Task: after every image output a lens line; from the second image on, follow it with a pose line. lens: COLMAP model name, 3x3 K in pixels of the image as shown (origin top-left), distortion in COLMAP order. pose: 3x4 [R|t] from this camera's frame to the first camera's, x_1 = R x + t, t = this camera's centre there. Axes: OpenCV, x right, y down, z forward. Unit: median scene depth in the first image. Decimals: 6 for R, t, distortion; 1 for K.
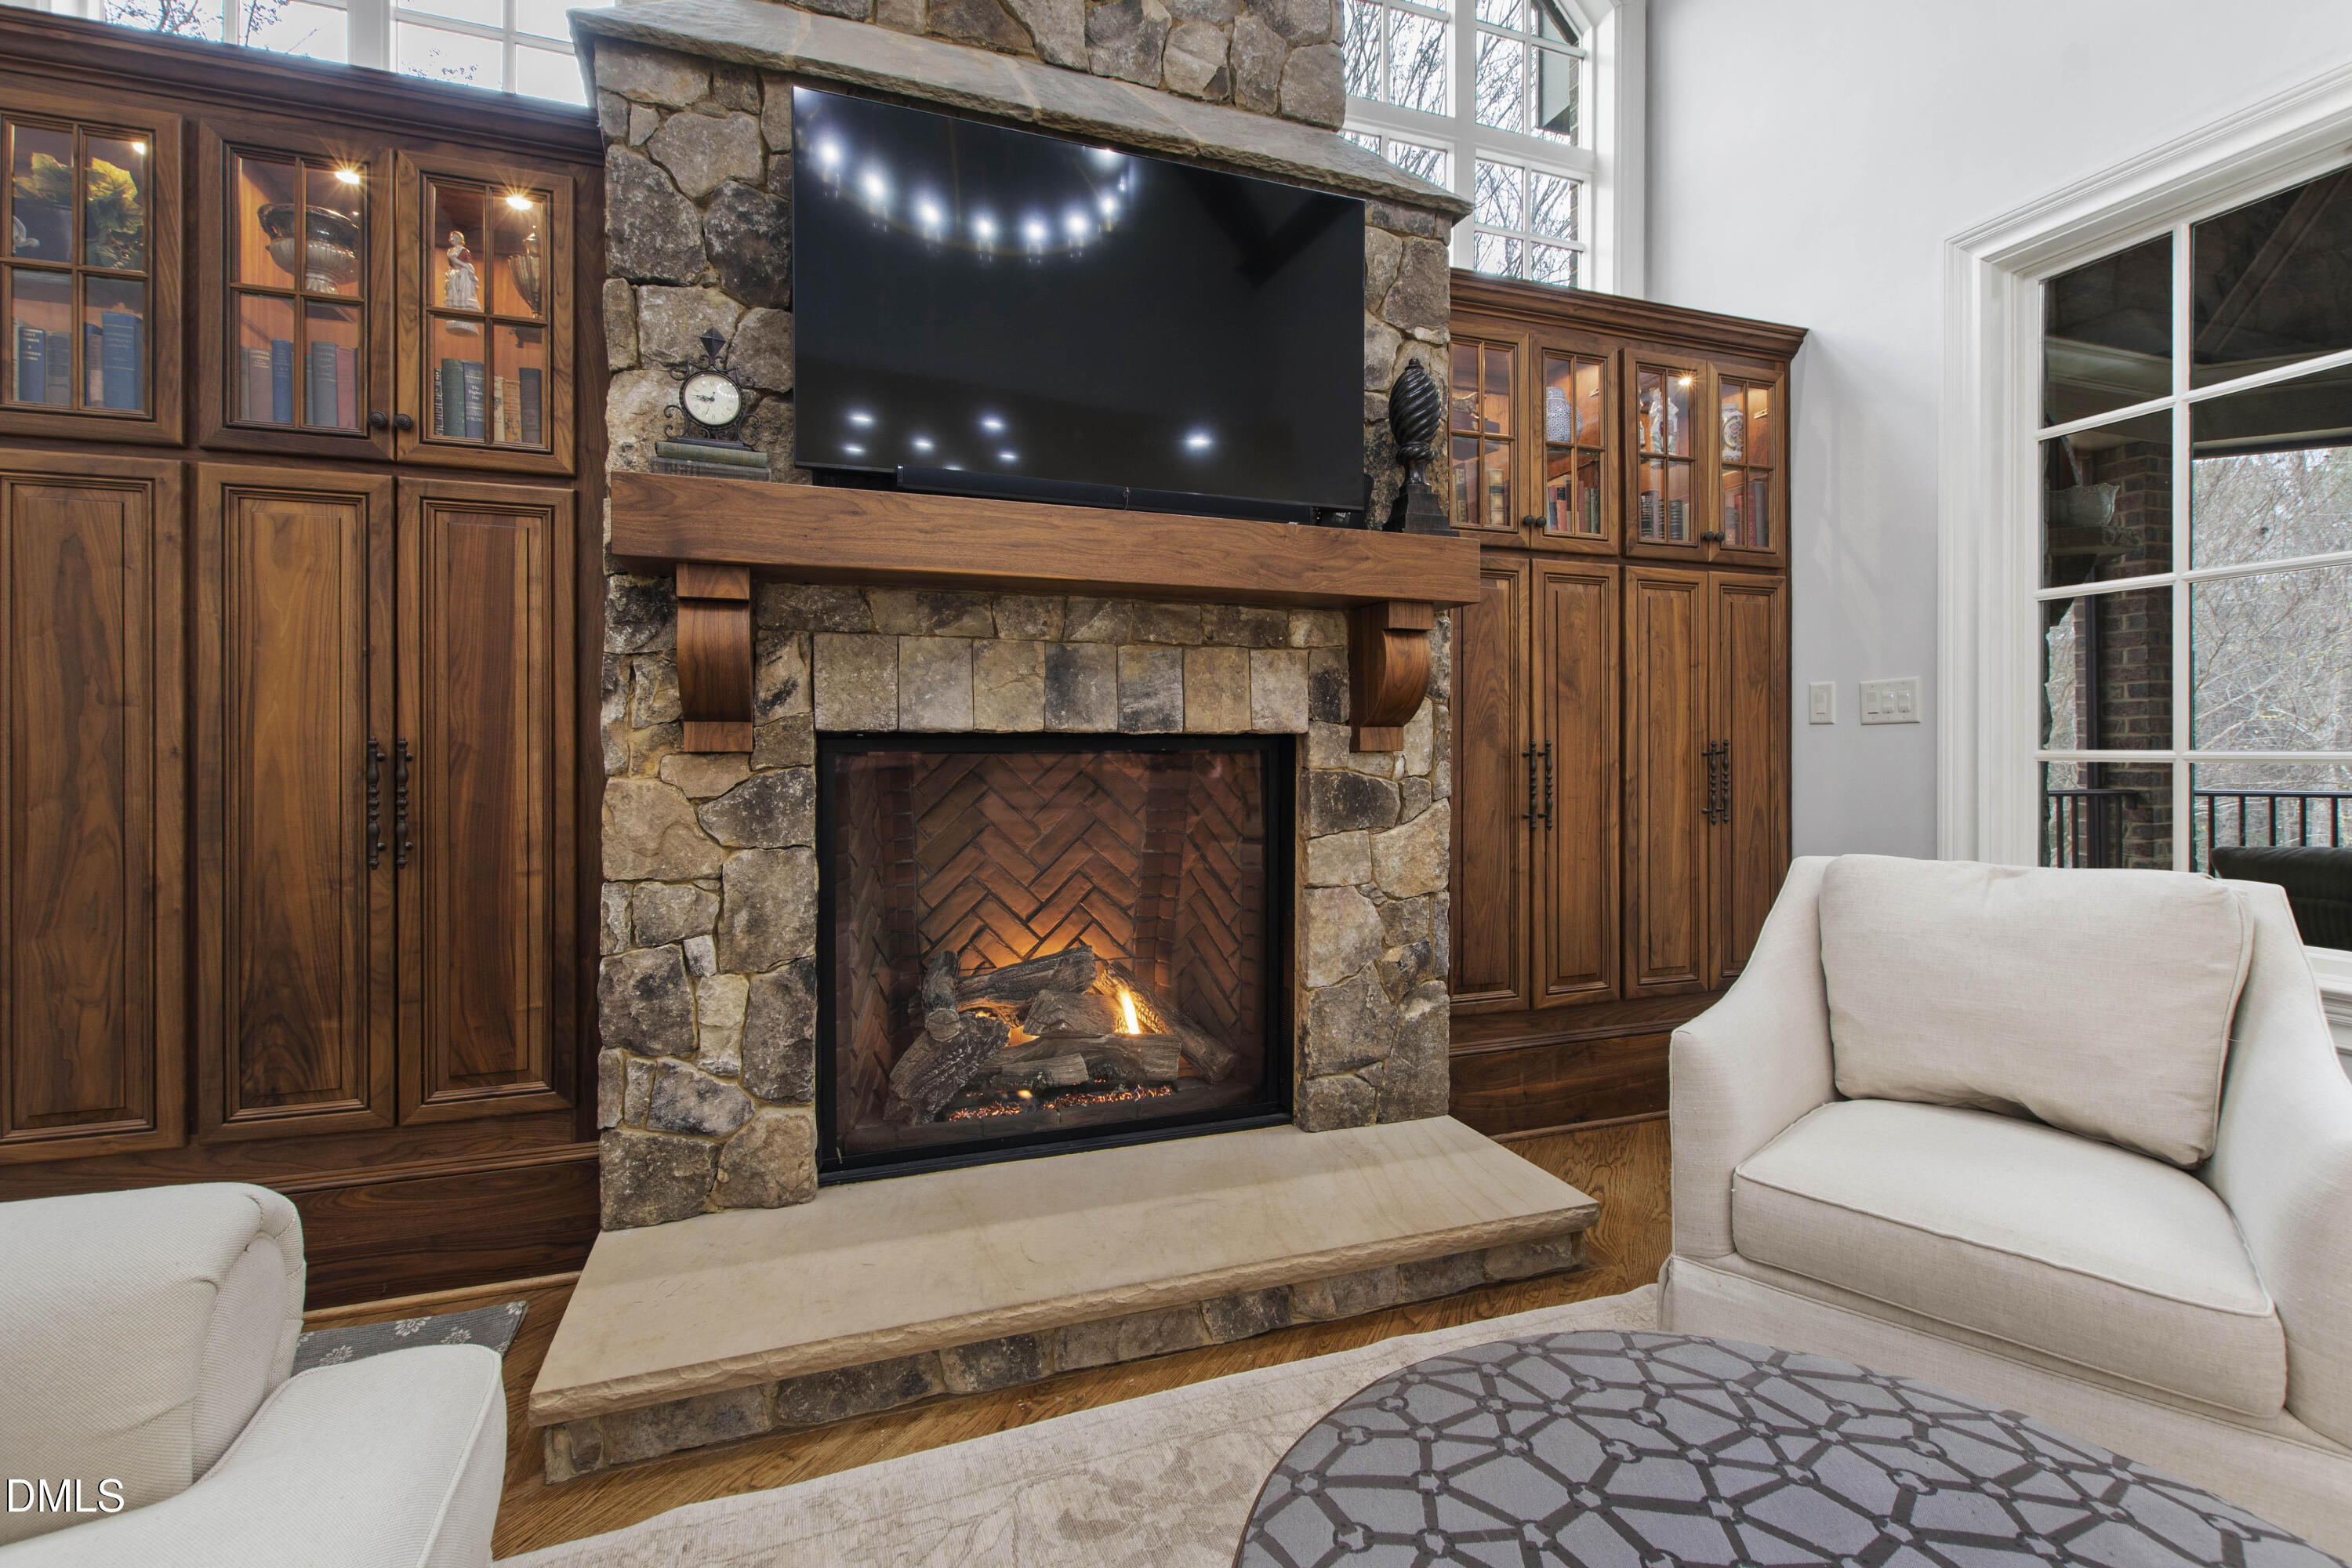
lens RADIAL K [[1029.3, 0, 1161.6], [0, 1029.3, 742.1], [0, 0, 1]] dist [0.009090, -0.005509]
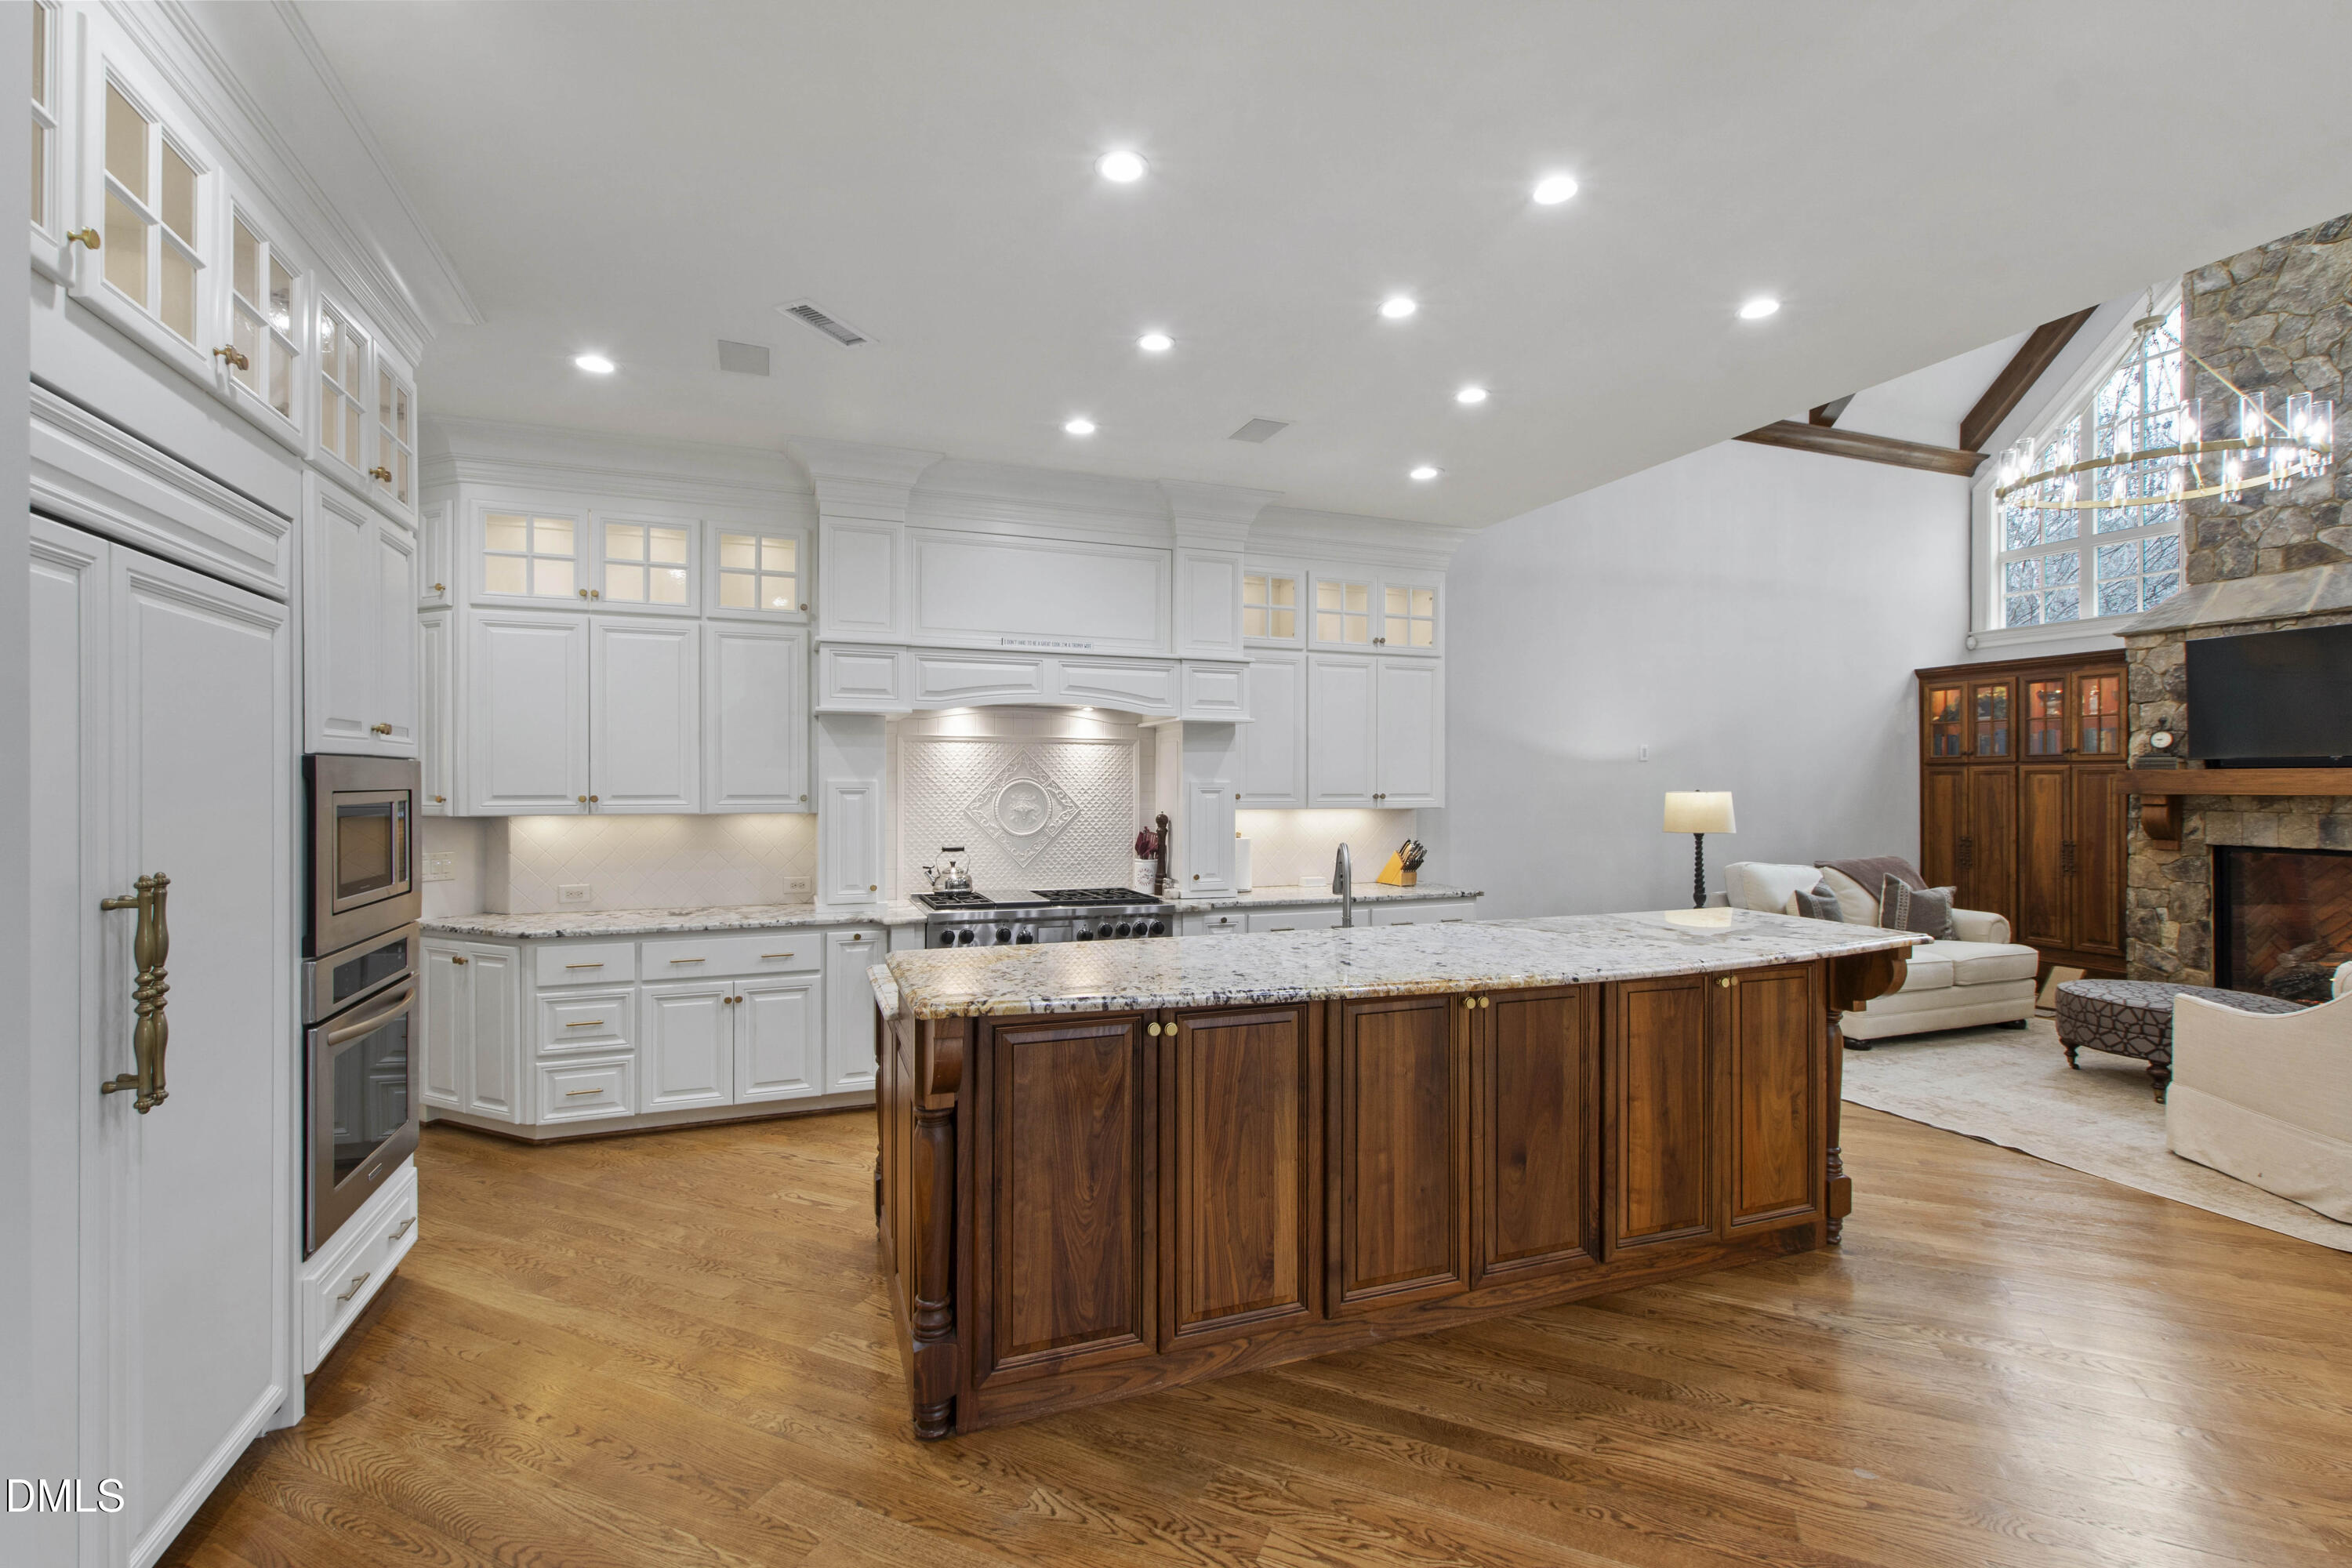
lens RADIAL K [[1029.3, 0, 1154.3], [0, 1029.3, 784.2], [0, 0, 1]] dist [0.009090, -0.005509]
pose [[0.031538, -0.000245, -0.999503, 2.548039], [-0.001363, 0.999999, -0.000288, -0.179145], [0.999502, 0.001372, 0.031538, -2.124278]]
